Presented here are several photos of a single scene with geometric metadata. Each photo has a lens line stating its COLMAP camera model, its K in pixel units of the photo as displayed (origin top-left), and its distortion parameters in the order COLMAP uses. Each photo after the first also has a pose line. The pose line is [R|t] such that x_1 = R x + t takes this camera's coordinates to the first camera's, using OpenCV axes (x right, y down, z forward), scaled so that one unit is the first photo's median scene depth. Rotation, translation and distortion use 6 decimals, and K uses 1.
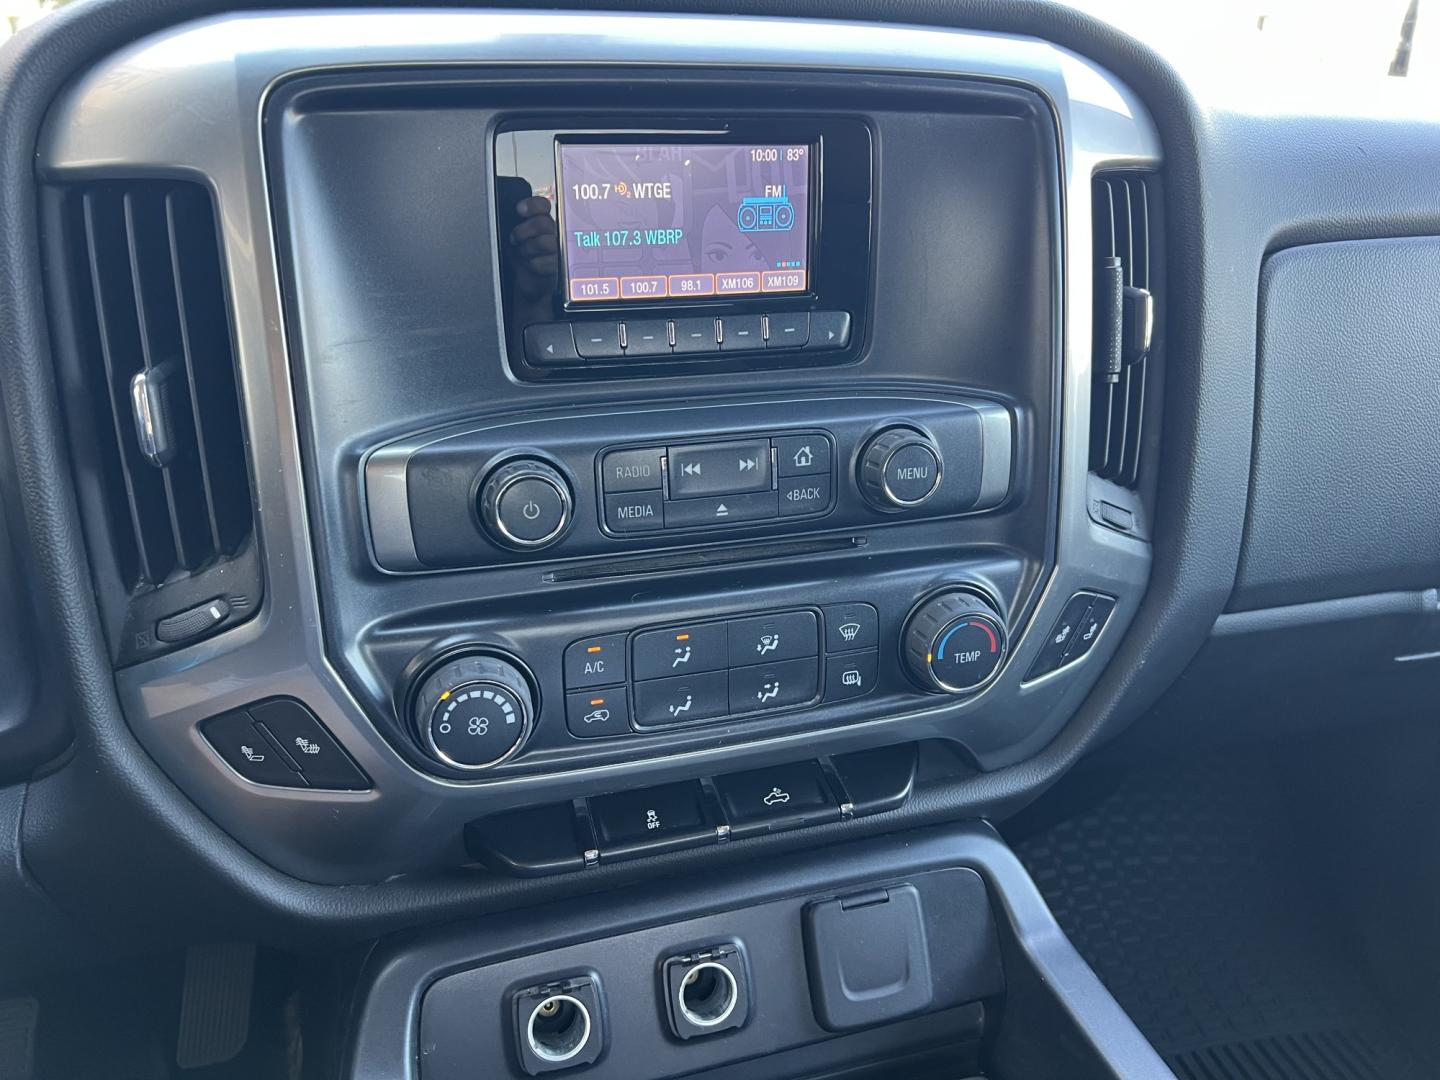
lens RADIAL K [[1097.3, 0, 722.3], [0, 1097.3, 542.9], [0, 0, 1]] dist [0.016368, -0.016028]
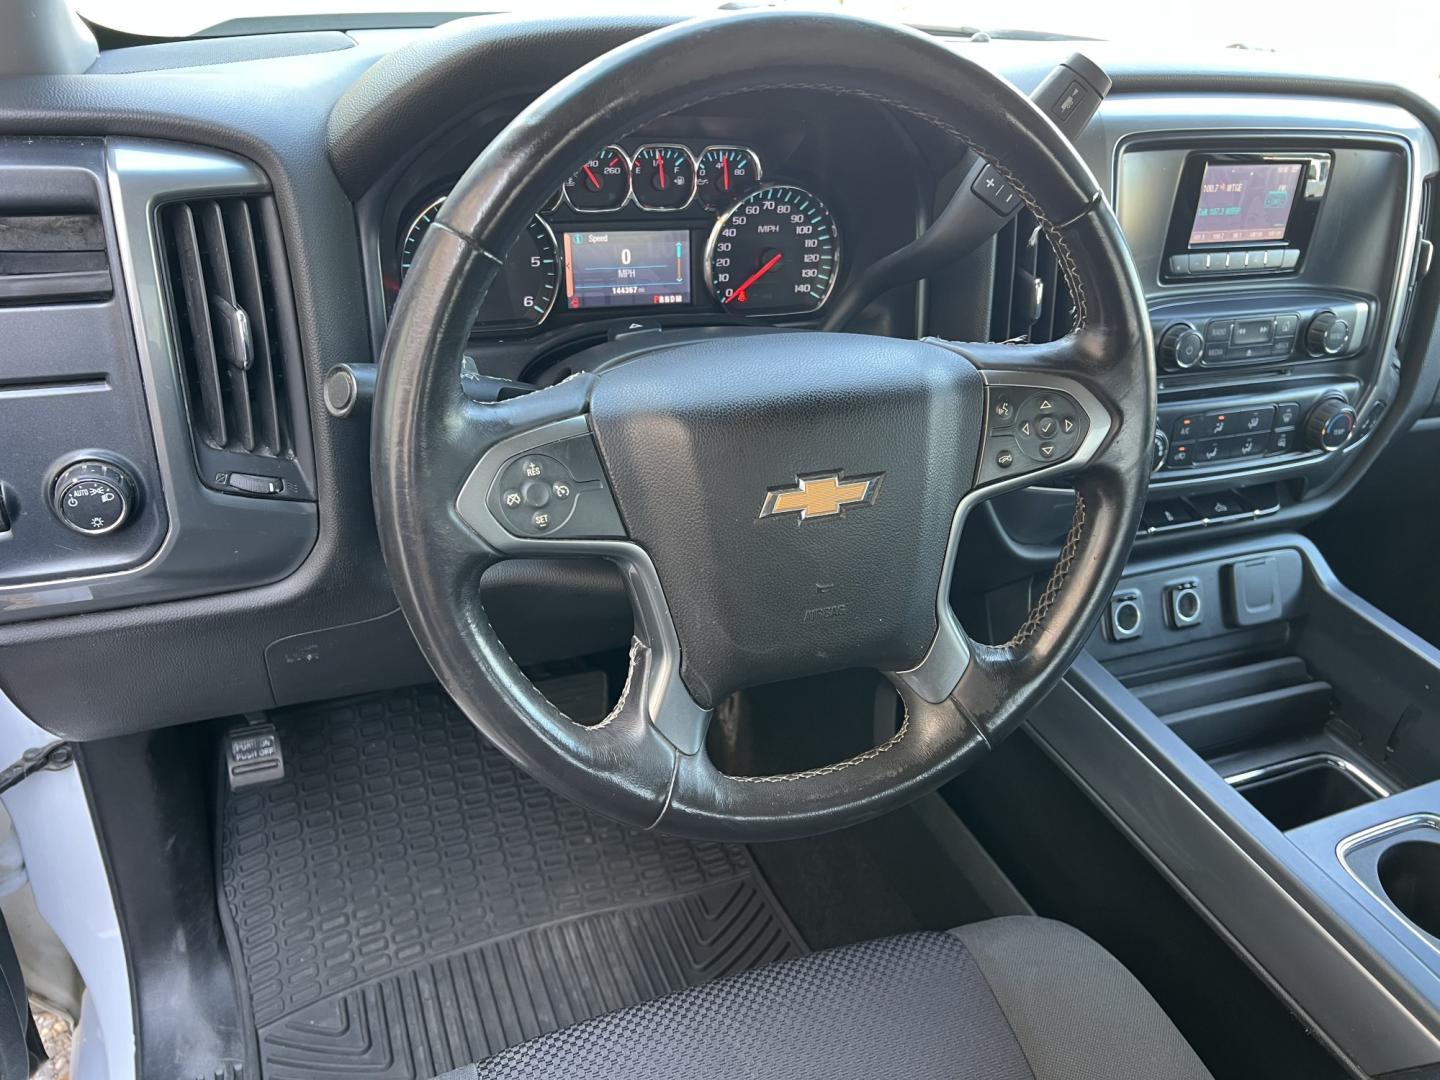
lens RADIAL K [[1098.5, 0, 724.5], [0, 1098.5, 529.2], [0, 0, 1]] dist [0.026835, -0.010398]
pose [[0.991824, 0.005264, 0.127501, -1.102643], [-0.019996, 0.993217, 0.114542, 0.070999], [-0.126033, -0.116155, 0.985202, -0.821279]]
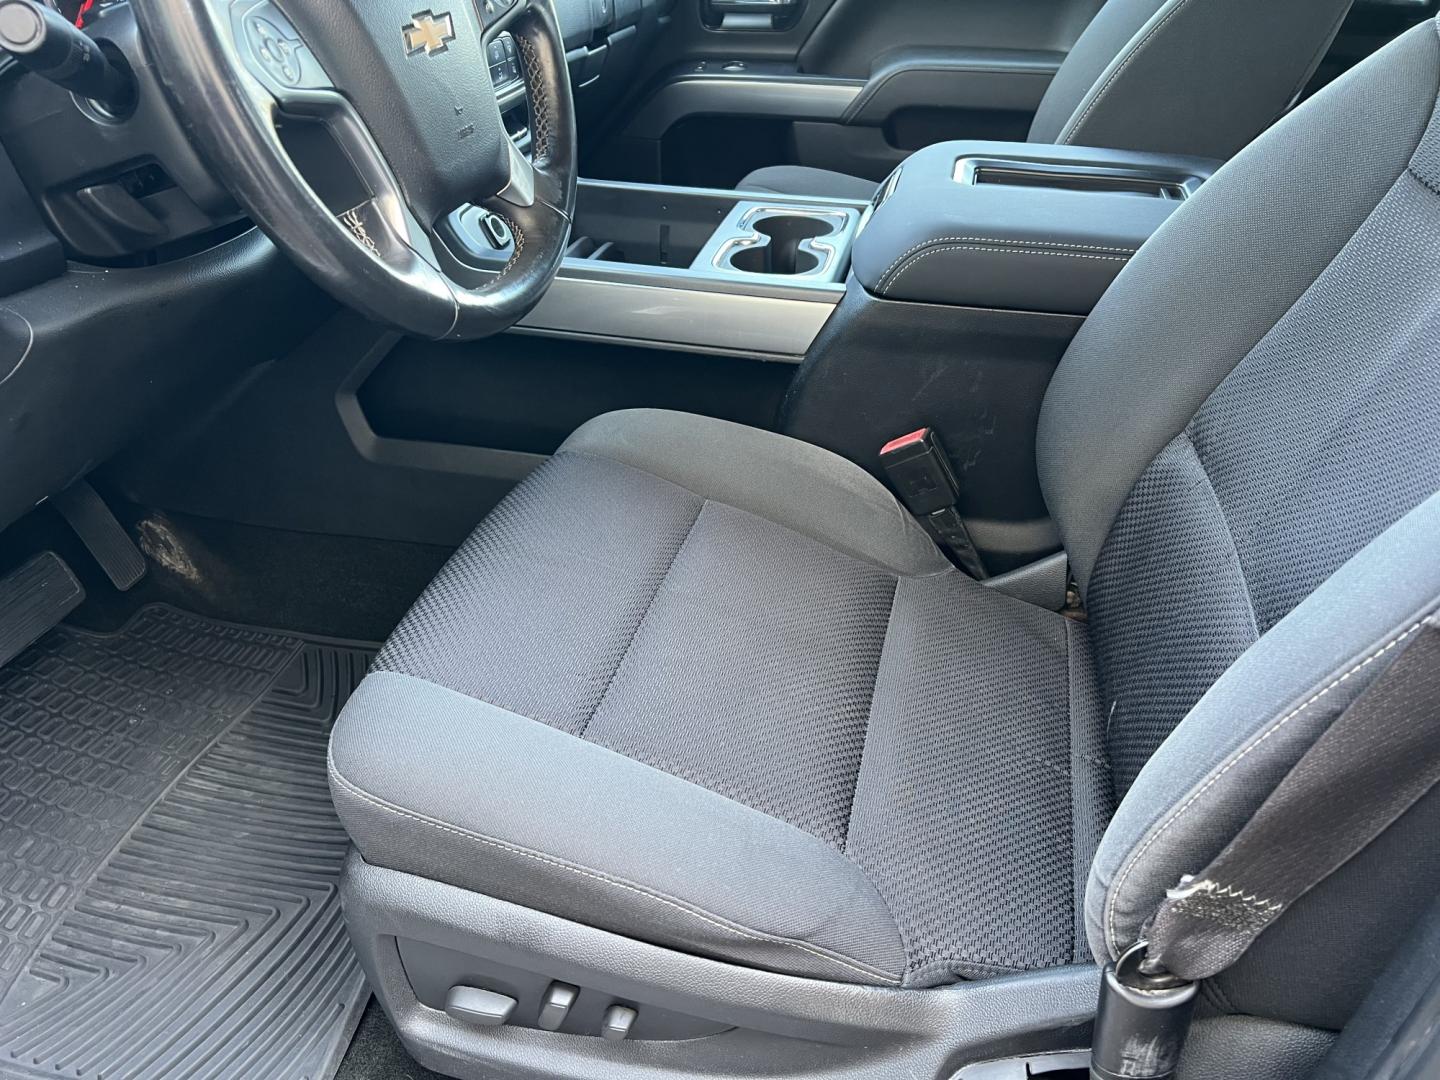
lens RADIAL K [[1097.3, 0, 722.3], [0, 1097.3, 542.9], [0, 0, 1]] dist [0.016368, -0.016028]
pose [[0.489753, -0.471372, 0.733451, -2.078981], [0.349823, 0.876802, 0.329911, 0.418031], [-0.798603, 0.095003, 0.594313, -0.837769]]
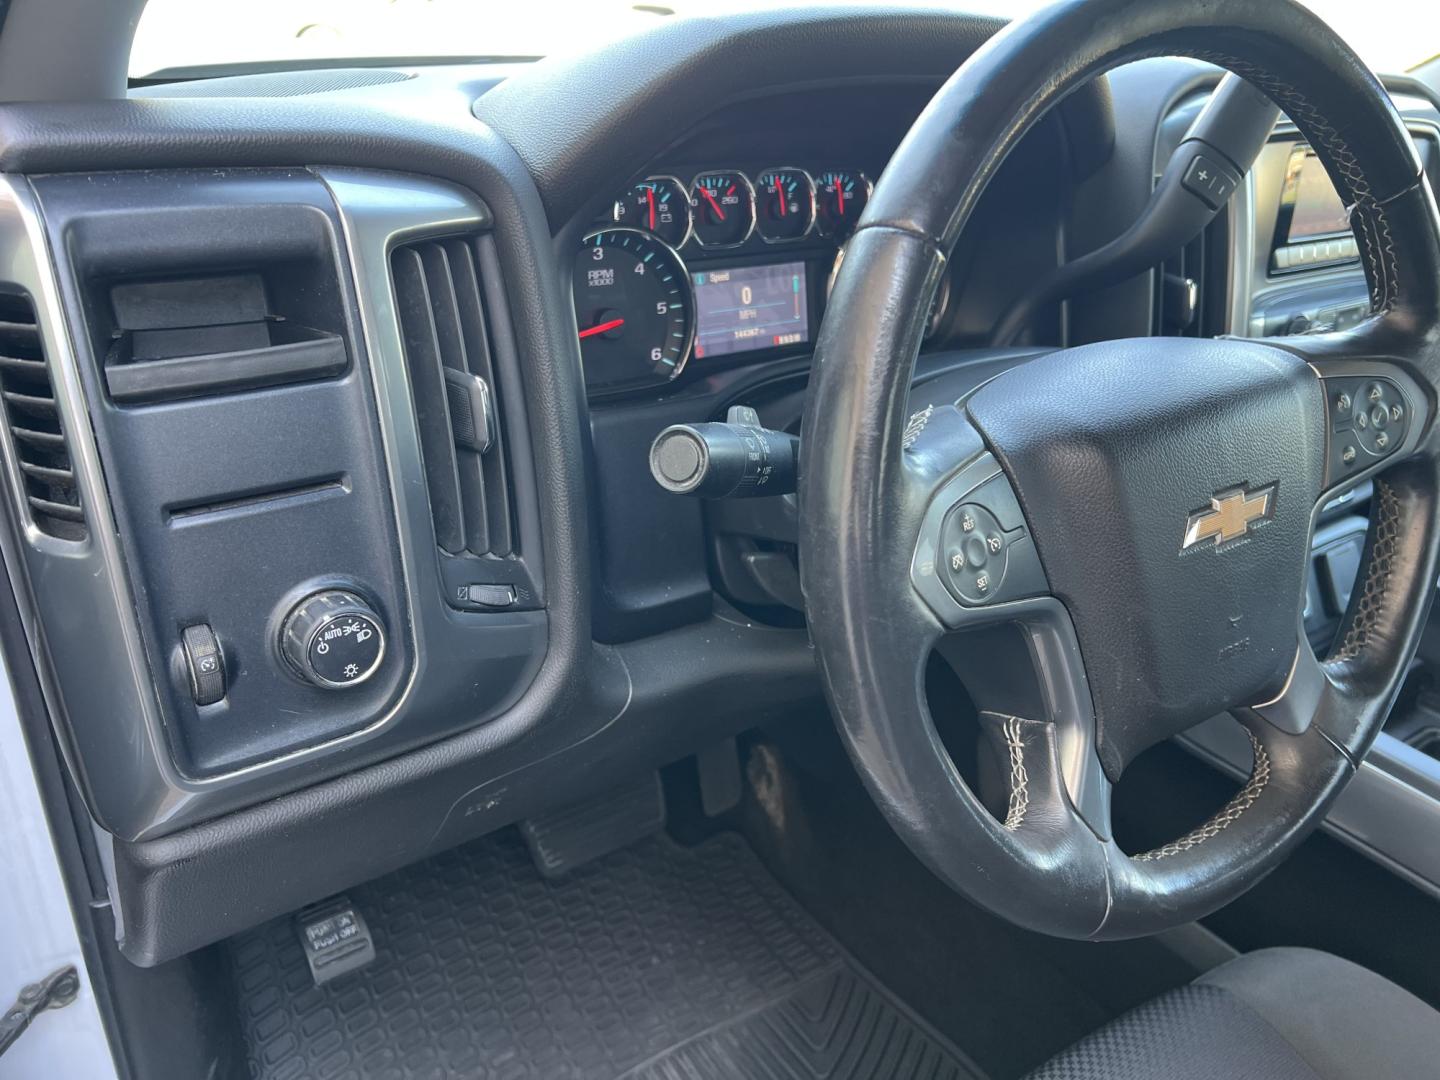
lens RADIAL K [[1097.3, 0, 722.3], [0, 1097.3, 542.9], [0, 0, 1]] dist [0.016368, -0.016028]
pose [[0.940442, -0.112541, 0.320785, -1.612370], [0.093681, 0.992872, 0.073685, 0.074157], [-0.326791, -0.039245, 0.944282, -0.493202]]
